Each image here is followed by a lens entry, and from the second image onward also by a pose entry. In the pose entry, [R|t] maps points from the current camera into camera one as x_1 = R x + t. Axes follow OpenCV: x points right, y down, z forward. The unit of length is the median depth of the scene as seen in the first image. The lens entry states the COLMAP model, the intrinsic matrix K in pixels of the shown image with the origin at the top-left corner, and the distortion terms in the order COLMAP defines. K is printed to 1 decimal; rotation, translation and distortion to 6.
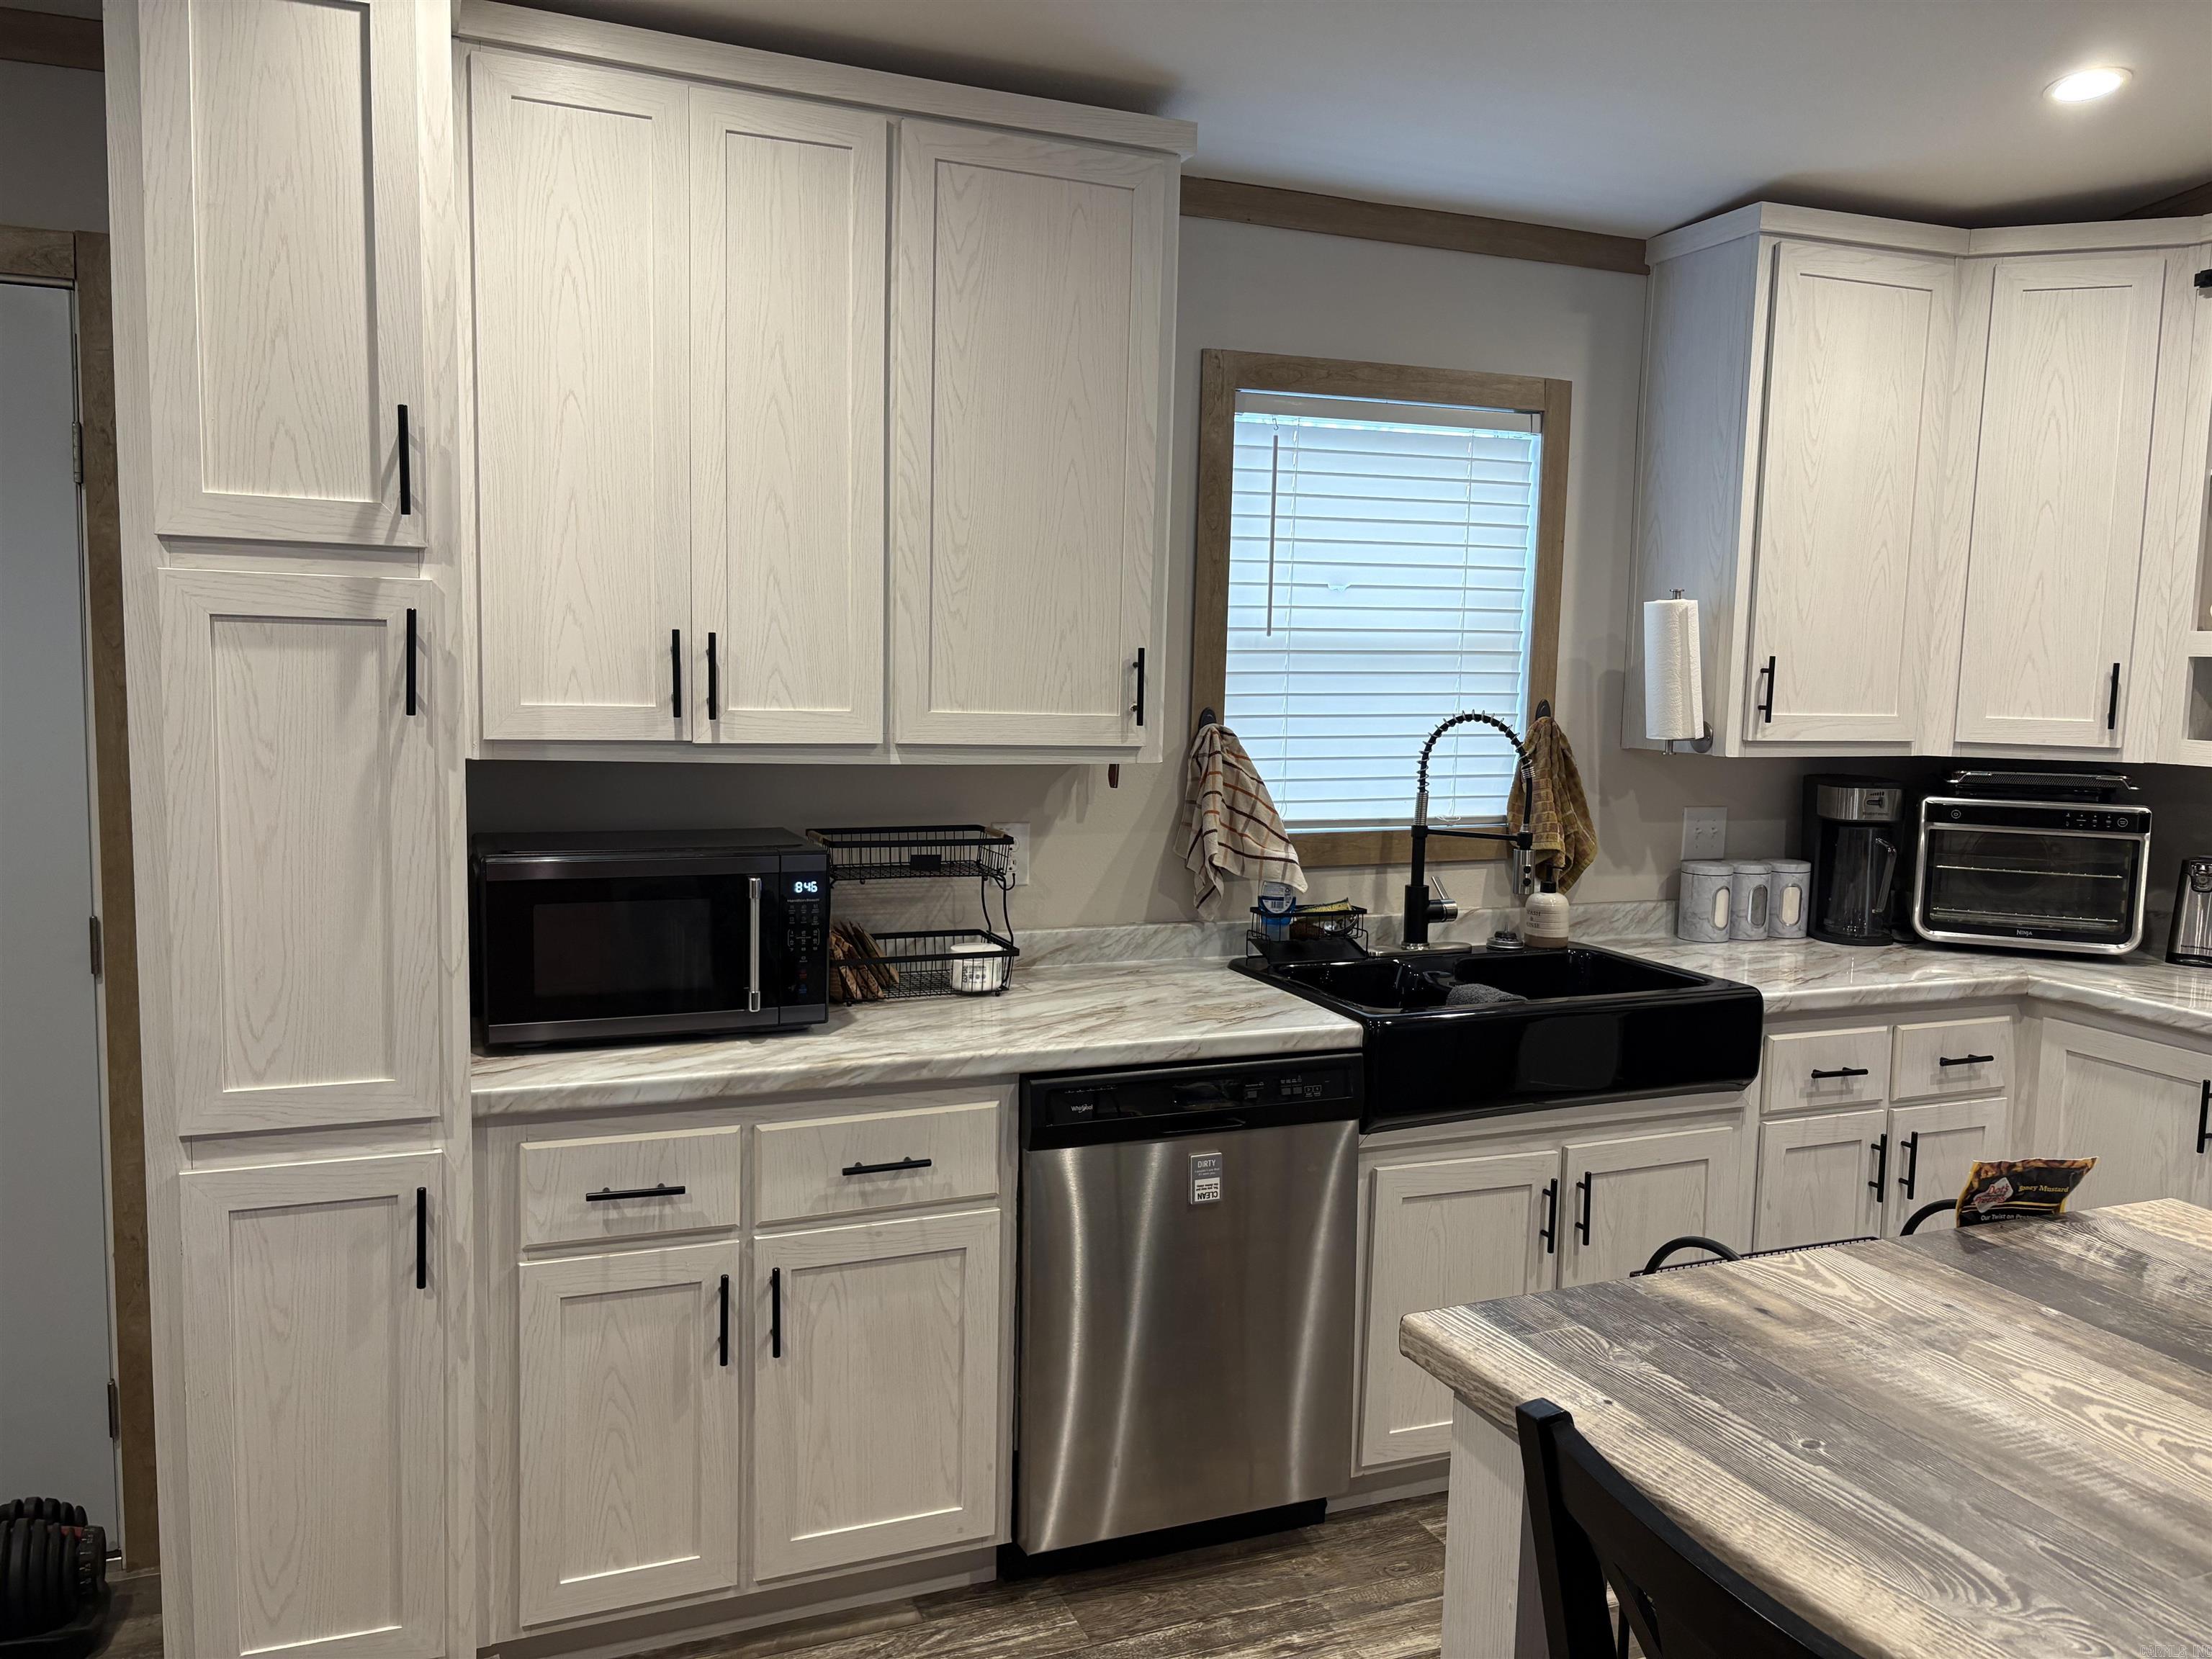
lens RADIAL K [[1681.2, 0, 1106.0], [0, 1681.2, 829.5], [0, 0, 1]] dist [0.049818, -0.045071]
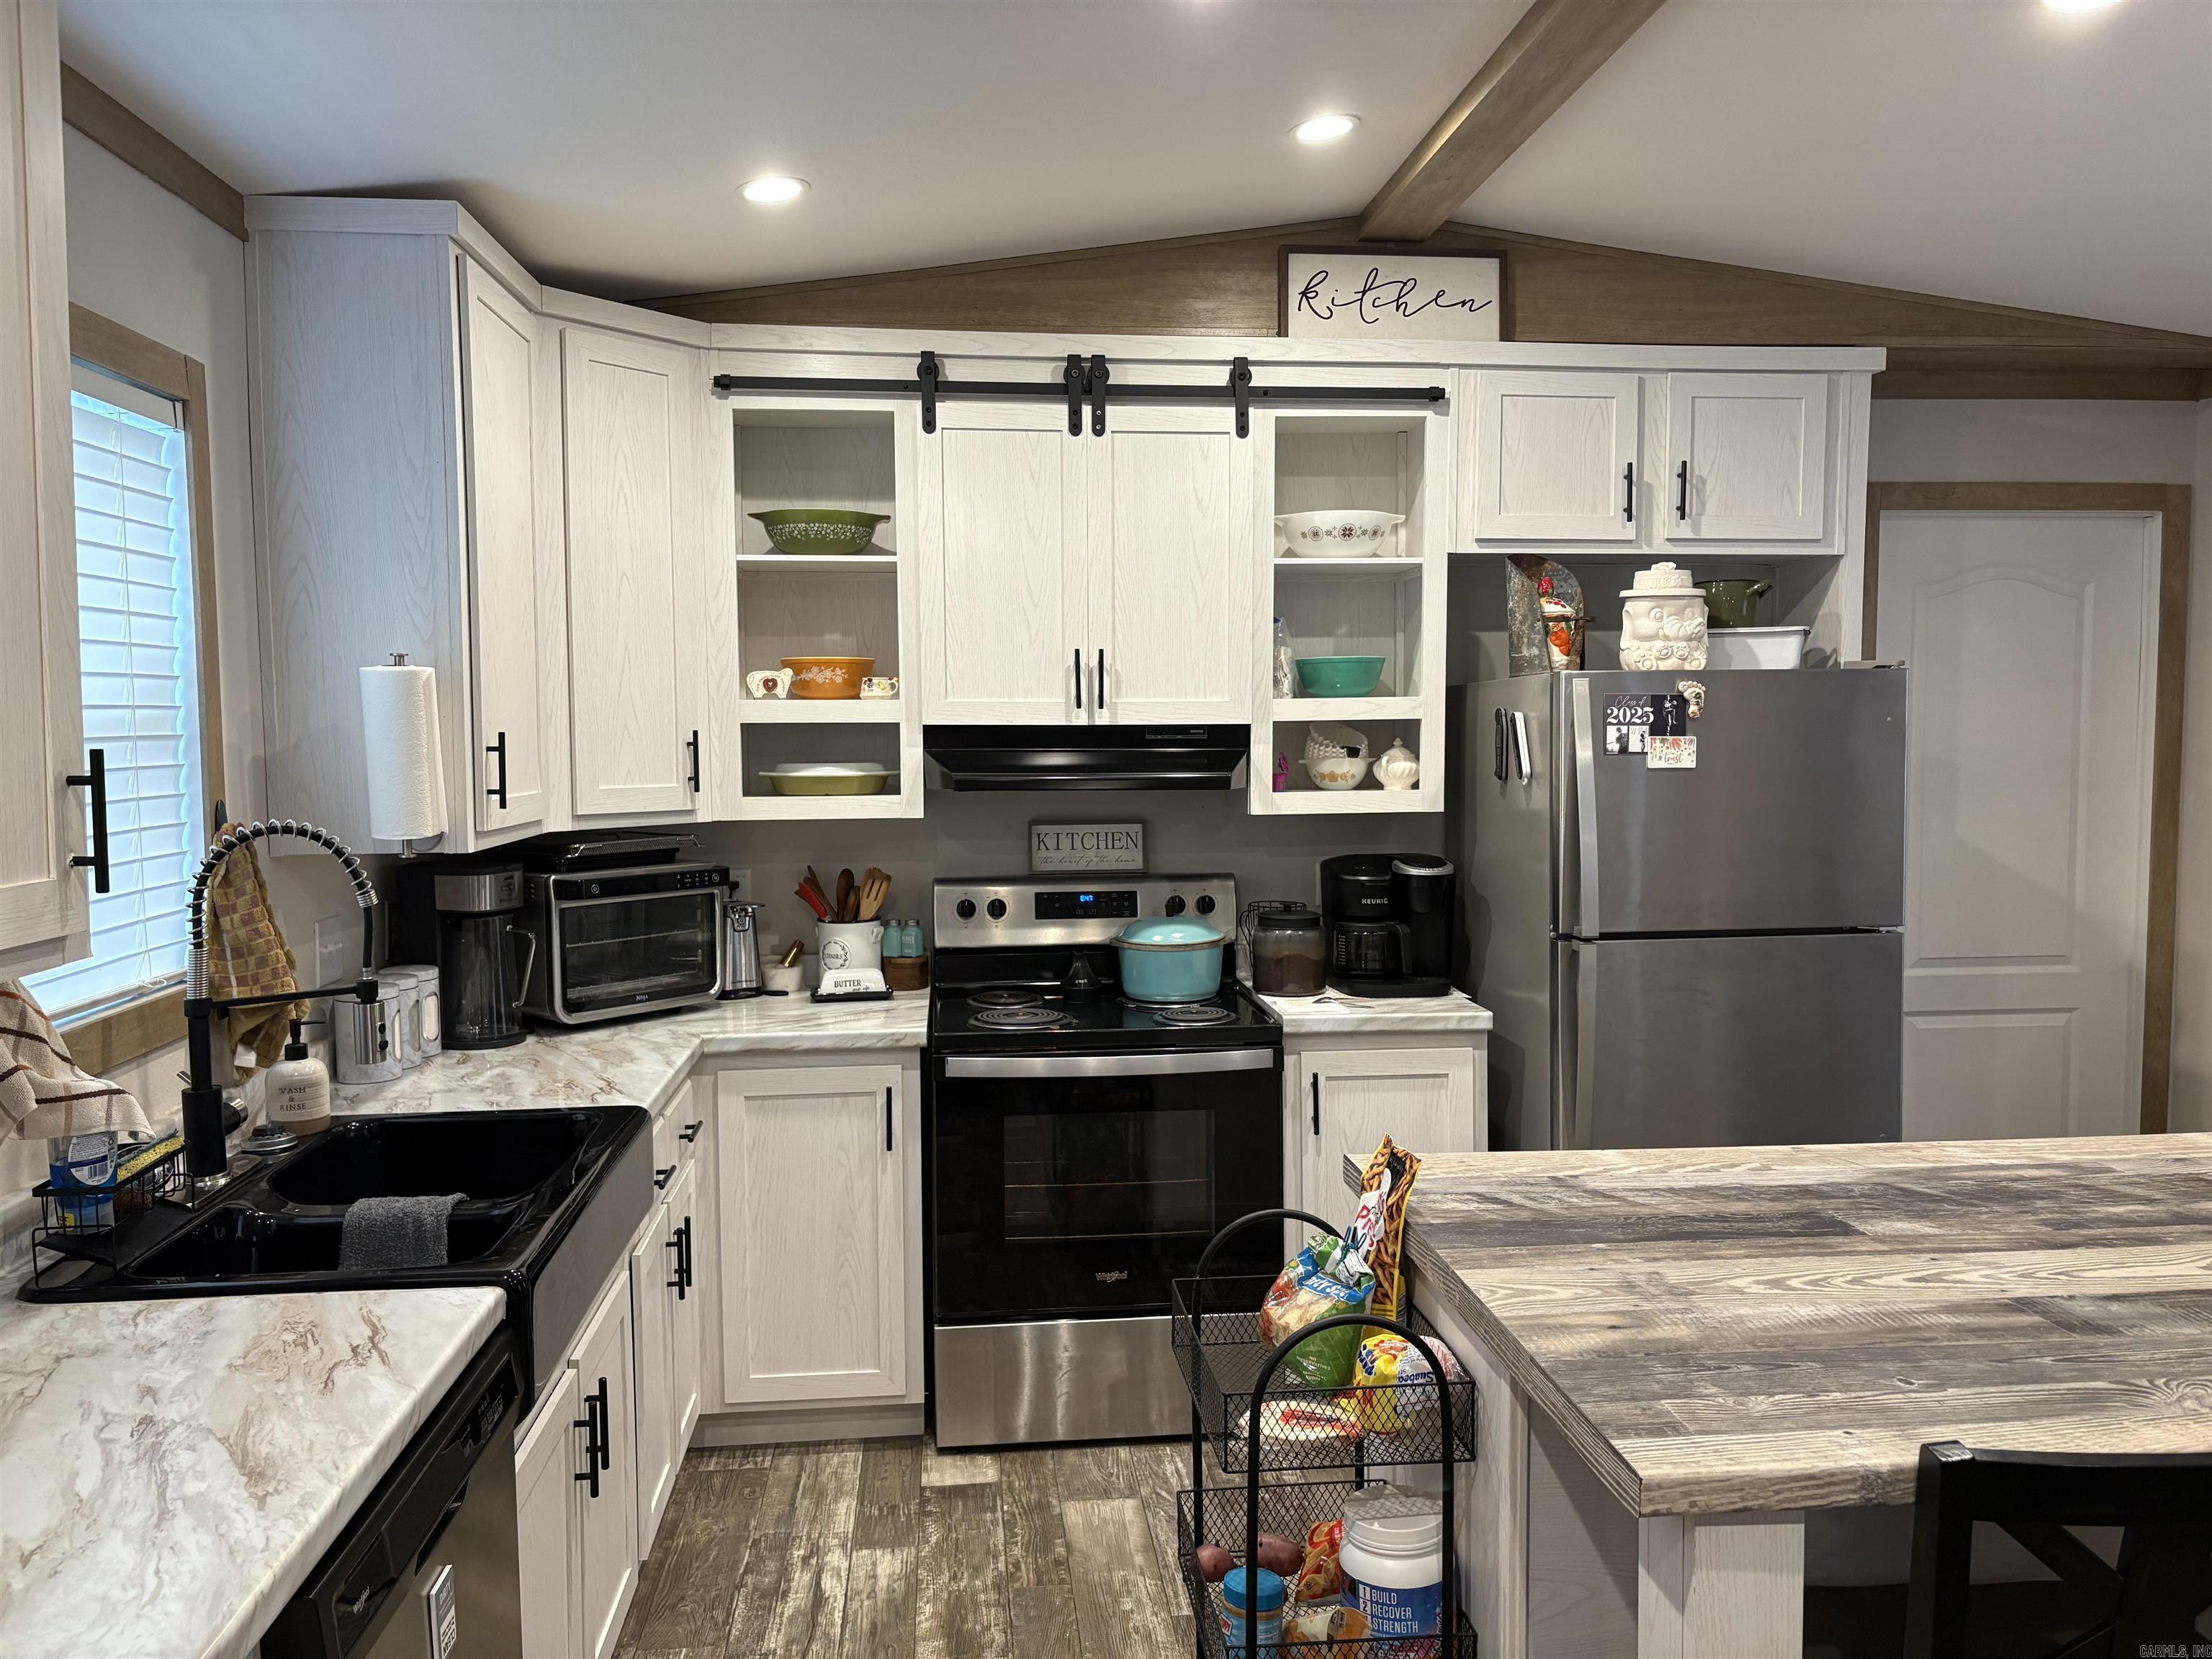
lens RADIAL K [[1675.1, 0, 1115.5], [0, 1675.1, 823.0], [0, 0, 1]] dist [0.049792, -0.048307]
pose [[0.280509, -0.080665, 0.956456, -0.427442], [0.111292, 0.992475, 0.051063, -0.079960], [-0.953377, 0.092122, 0.287376, 0.557509]]
